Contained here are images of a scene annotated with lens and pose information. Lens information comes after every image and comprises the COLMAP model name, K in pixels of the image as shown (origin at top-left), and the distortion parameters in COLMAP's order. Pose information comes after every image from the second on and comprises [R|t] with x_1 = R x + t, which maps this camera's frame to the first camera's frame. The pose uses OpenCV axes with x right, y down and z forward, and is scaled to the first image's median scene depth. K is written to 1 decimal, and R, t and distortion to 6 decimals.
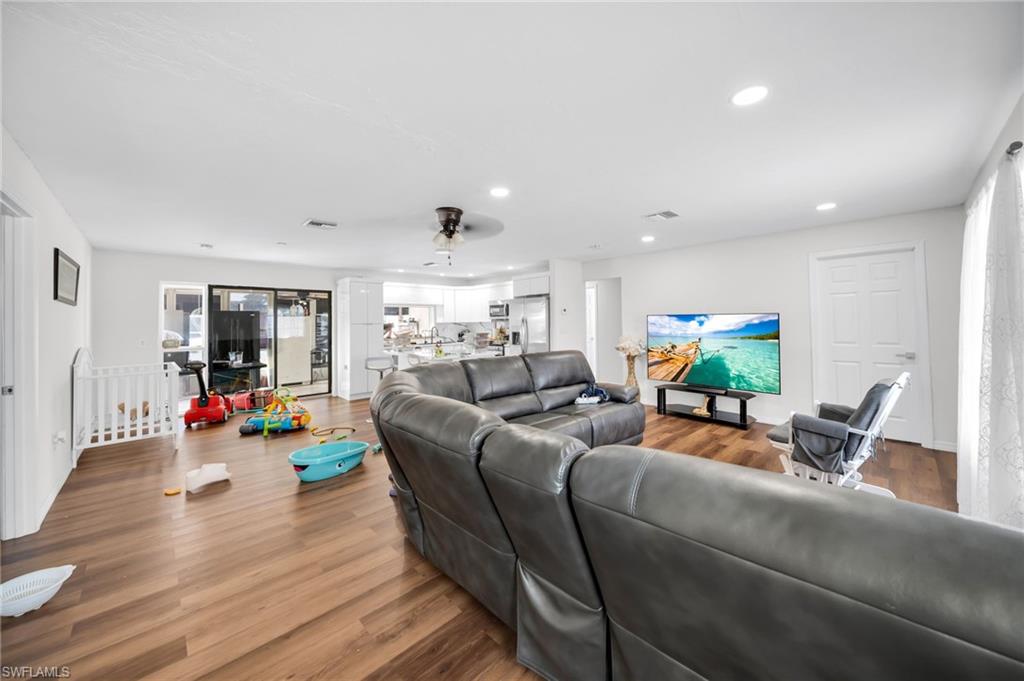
lens RADIAL K [[394.2, 0, 509.2], [0, 394.2, 347.3], [0, 0, 1]] dist [-0.000444, -0.000128]
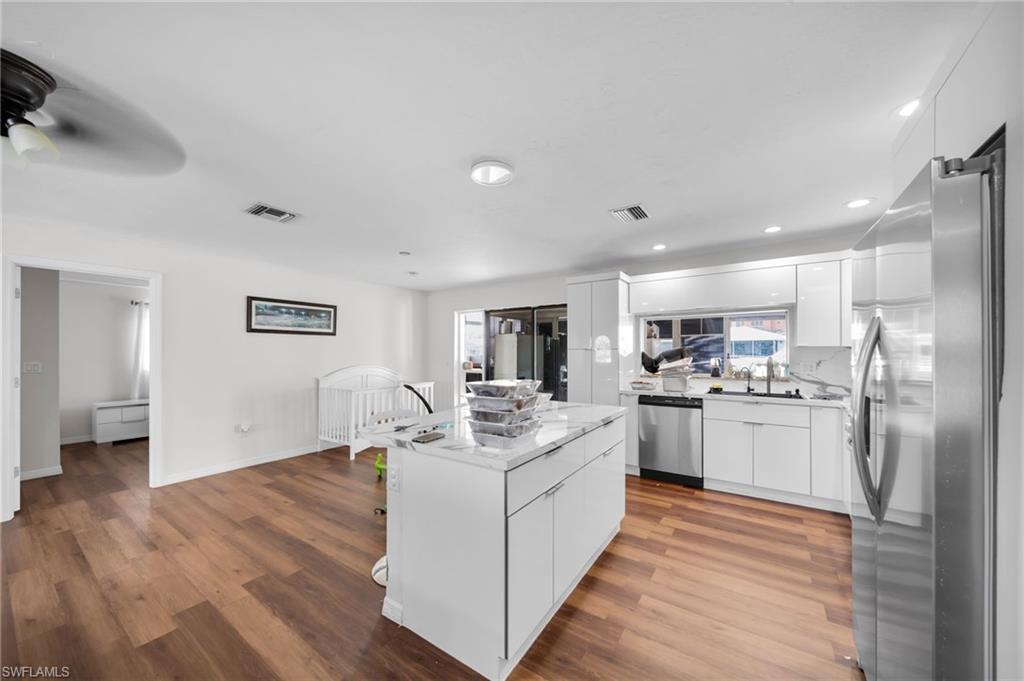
lens RADIAL K [[367.7, 0, 513.5], [0, 367.7, 349.7], [0, 0, 1]] dist [-0.005558, -0.000057]
pose [[0.186289, 0.008492, -0.982458, 0.198577], [-0.055453, 0.998459, -0.001884, -0.062143], [0.980929, 0.054832, 0.186473, 0.984674]]
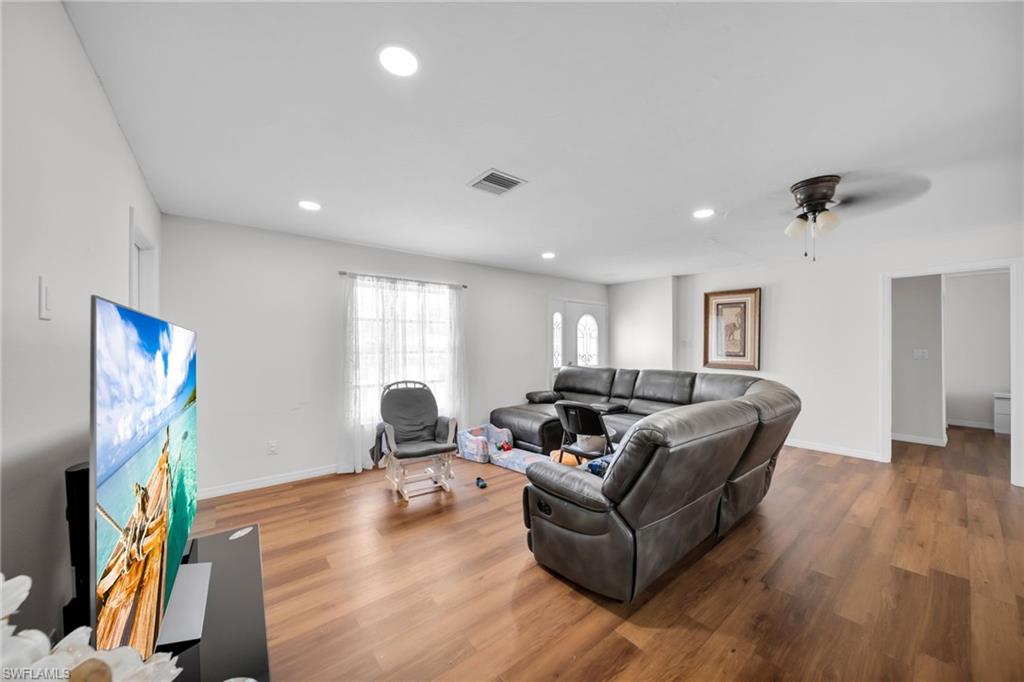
lens RADIAL K [[360.9, 0, 514.8], [0, 360.9, 339.7], [0, 0, 1]] dist [-0.000681, -0.000303]
pose [[-0.994008, 0.019495, 0.107558, 0.211457], [0.024243, 0.998780, 0.043011, -0.074113], [-0.106589, 0.045361, -0.993268, 1.172062]]
